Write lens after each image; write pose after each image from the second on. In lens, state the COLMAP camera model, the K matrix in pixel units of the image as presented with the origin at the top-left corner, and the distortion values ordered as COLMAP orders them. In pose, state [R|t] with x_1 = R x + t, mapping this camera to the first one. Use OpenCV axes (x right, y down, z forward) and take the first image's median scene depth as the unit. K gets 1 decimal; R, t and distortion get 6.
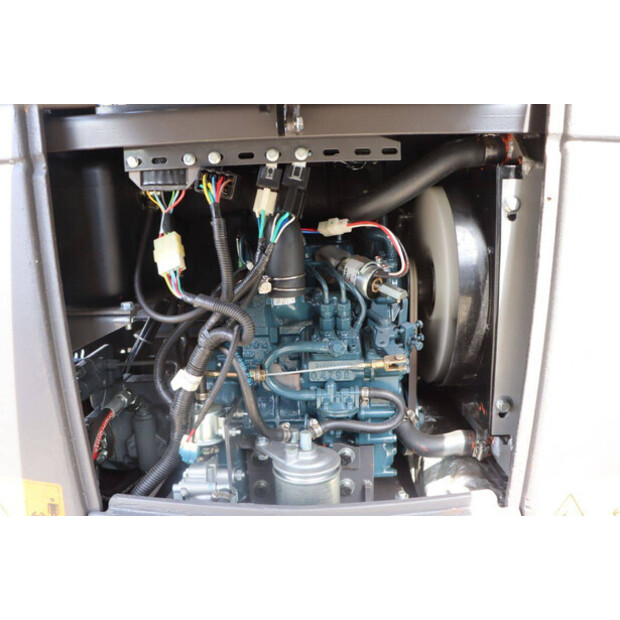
lens RADIAL K [[510.0, 0, 310.0], [0, 510.0, 310.0], [0, 0, 1]] dist [-0.238228, 0.210889]
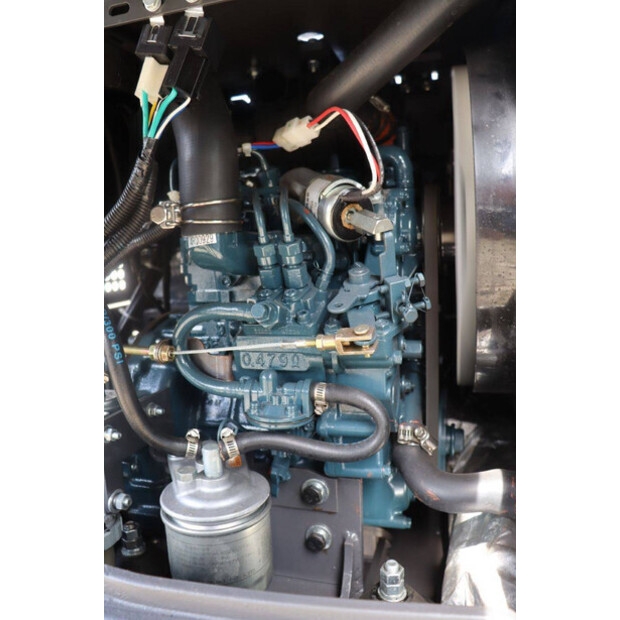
lens RADIAL K [[510.0, 0, 310.0], [0, 510.0, 310.0], [0, 0, 1]] dist [-0.238228, 0.210889]
pose [[0.963898, 0.026280, -0.264973, 0.252390], [-0.030893, 0.999435, -0.013255, 0.074360], [0.264474, 0.020963, 0.964165, 0.414835]]
